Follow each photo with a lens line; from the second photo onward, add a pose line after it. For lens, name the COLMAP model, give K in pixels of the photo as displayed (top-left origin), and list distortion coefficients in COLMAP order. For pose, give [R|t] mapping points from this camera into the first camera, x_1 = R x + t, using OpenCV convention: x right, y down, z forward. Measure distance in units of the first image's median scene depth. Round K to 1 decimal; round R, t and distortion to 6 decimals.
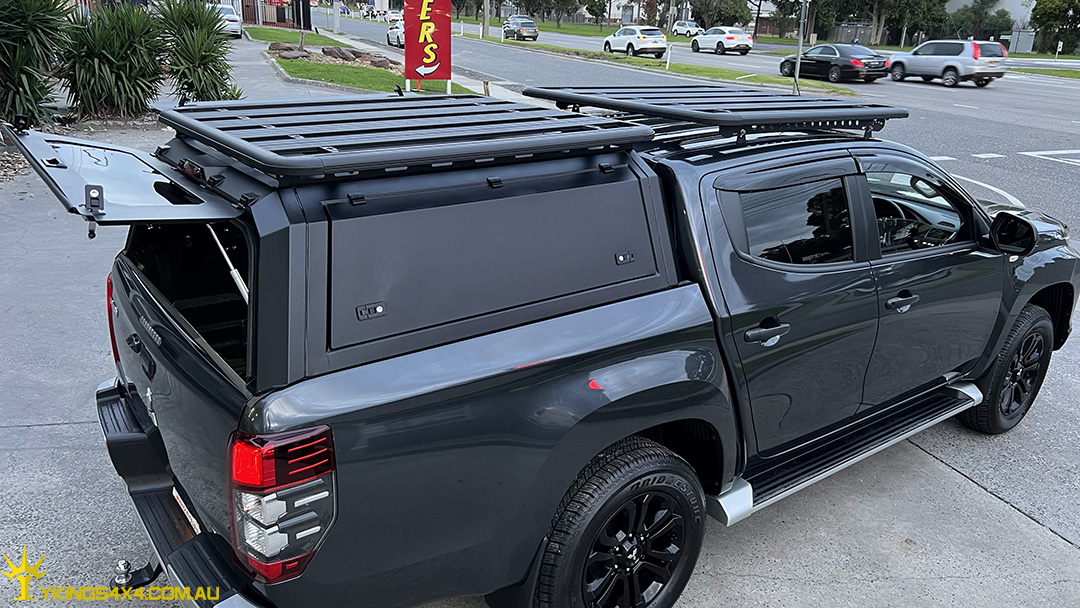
lens RADIAL K [[819.2, 0, 539.6], [0, 819.2, 304.9], [0, 0, 1]] dist [0.049626, -0.055196]
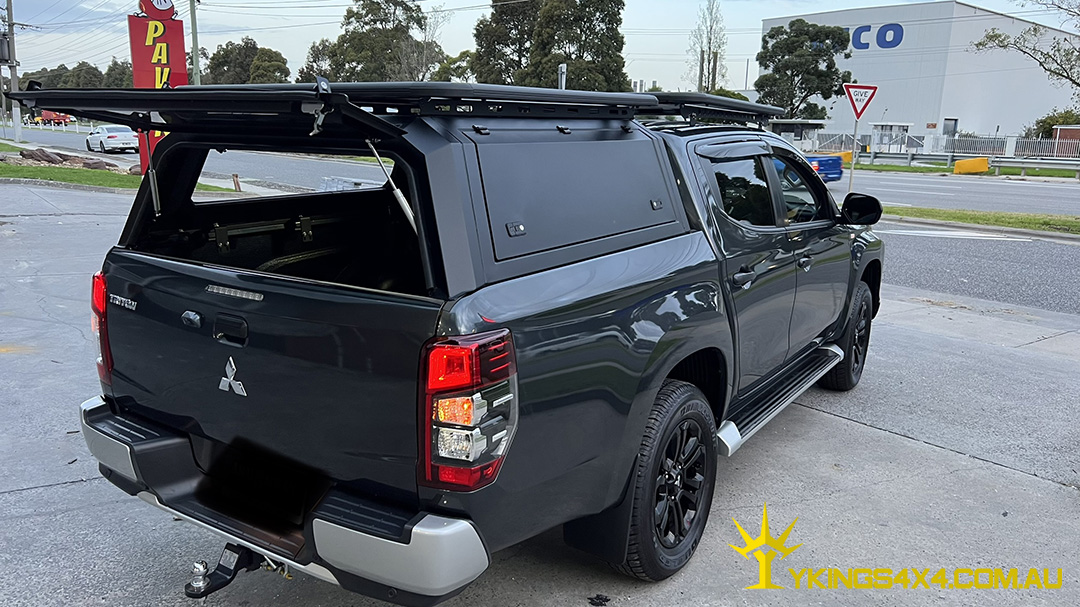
lens RADIAL K [[819.2, 0, 547.7], [0, 819.2, 315.6], [0, 0, 1]] dist [0.049626, -0.055196]
pose [[0.939268, -0.091474, 0.330769, -0.357468], [0.127608, 0.987807, -0.089184, 0.148275], [-0.318578, 0.125977, 0.939488, 0.003013]]
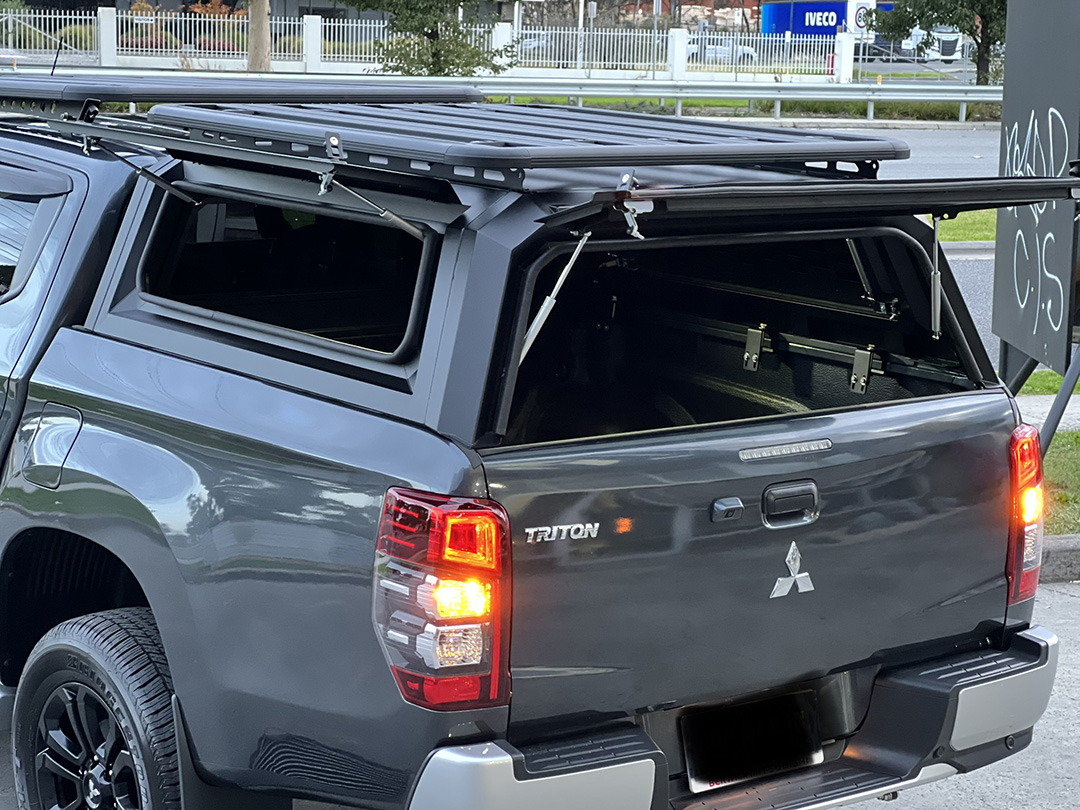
lens RADIAL K [[2434.7, 0, 570.9], [0, 2434.7, 369.6], [0, 0, 1]] dist [0.169417, 0.000000]
pose [[-0.039210, -0.182834, 0.982362, -1.875062], [0.306674, 0.933469, 0.185975, -0.351262], [-0.951007, 0.308557, 0.019469, 0.875762]]
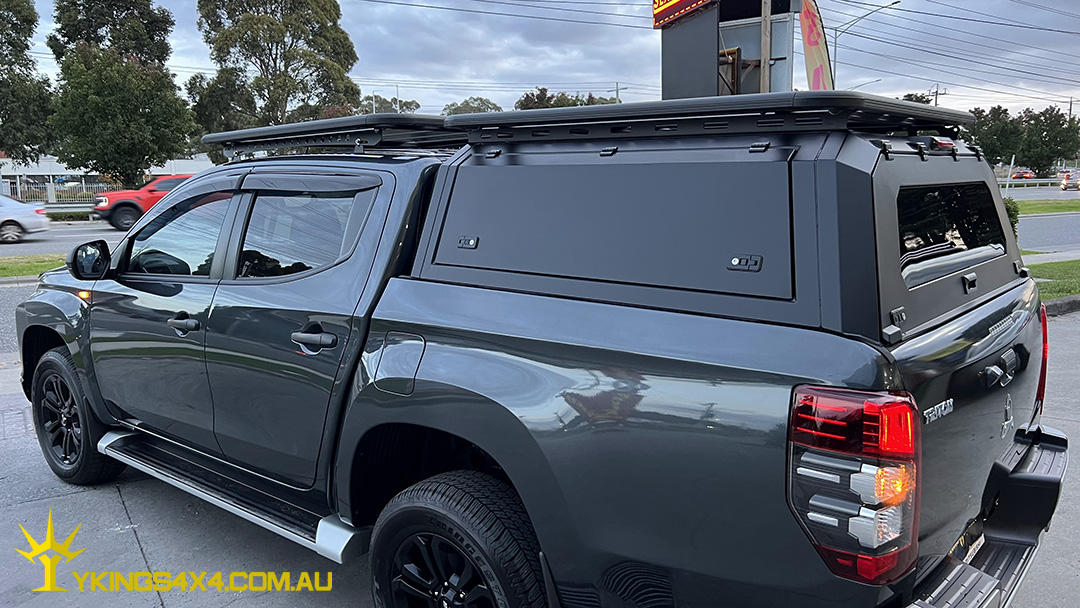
lens RADIAL K [[819.2, 0, 538.5], [0, 819.2, 299.6], [0, 0, 1]] dist [0.049626, -0.055196]
pose [[-0.222864, -0.175427, 0.958935, -0.952559], [0.334759, 0.910087, 0.244291, -0.296058], [-0.915570, 0.375456, -0.144100, 1.241173]]
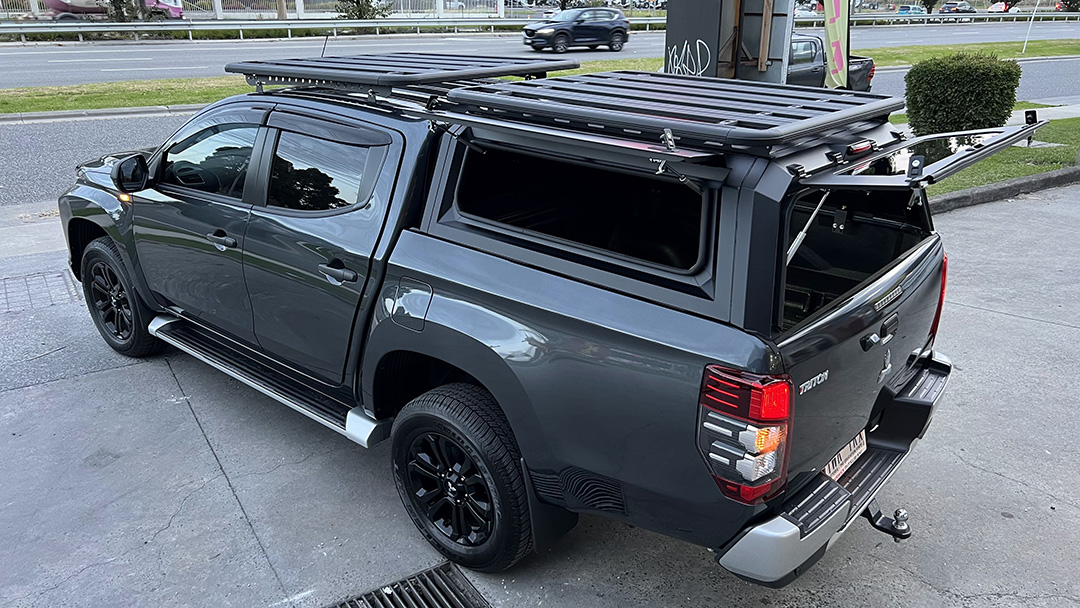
lens RADIAL K [[819.2, 0, 552.6], [0, 819.2, 312.0], [0, 0, 1]] dist [0.049626, -0.055196]
pose [[-0.226837, -0.389997, 0.892439, -1.085631], [0.310101, 0.839715, 0.445777, -0.466555], [-0.923246, 0.377865, -0.069540, 1.189777]]
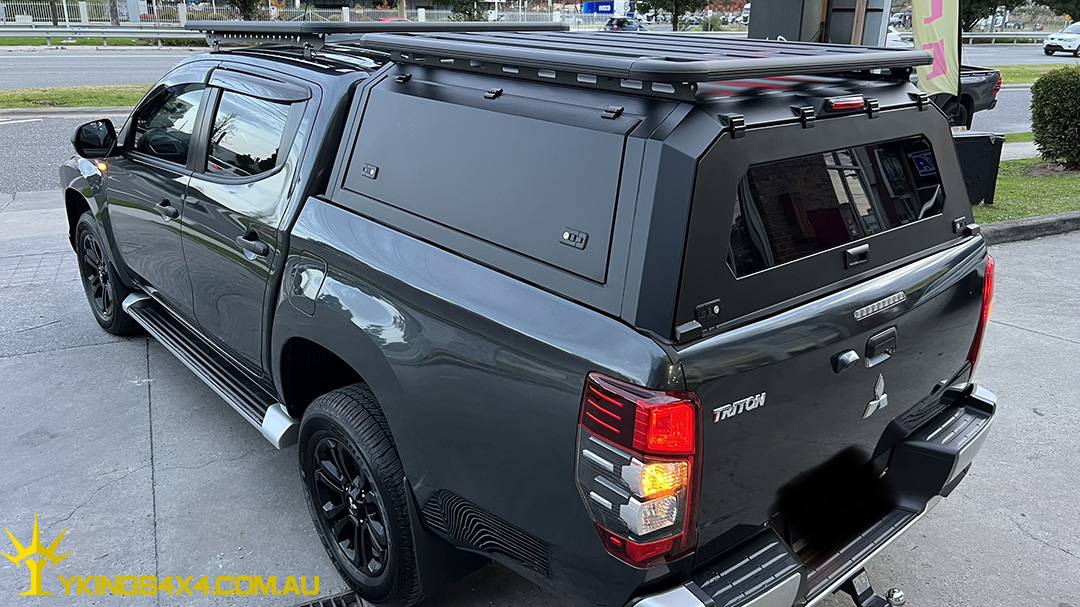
lens RADIAL K [[819.2, 0, 537.5], [0, 819.2, 297.3], [0, 0, 1]] dist [0.049626, -0.055196]
pose [[-0.070814, -0.366401, 0.927759, -0.966398], [0.318790, 0.873002, 0.369108, -0.311953], [-0.945176, 0.321898, 0.054984, 1.013082]]
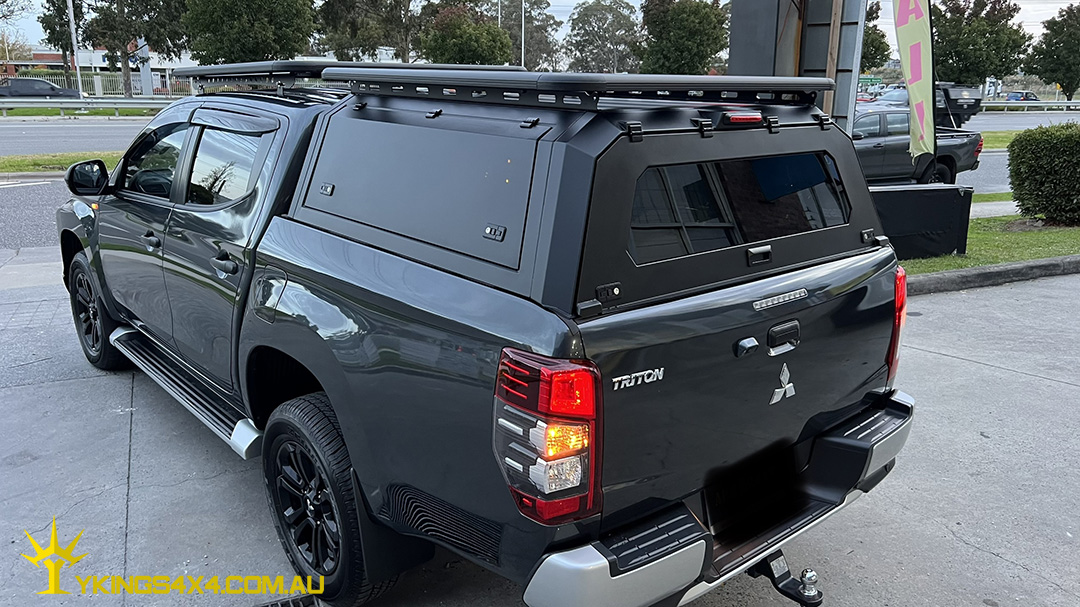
lens RADIAL K [[819.2, 0, 537.1], [0, 819.2, 300.8], [0, 0, 1]] dist [0.049626, -0.055196]
pose [[-0.066080, -0.293248, 0.953750, -1.051981], [0.323472, 0.897924, 0.298494, -0.258915], [-0.943928, 0.328236, 0.035523, 0.969094]]
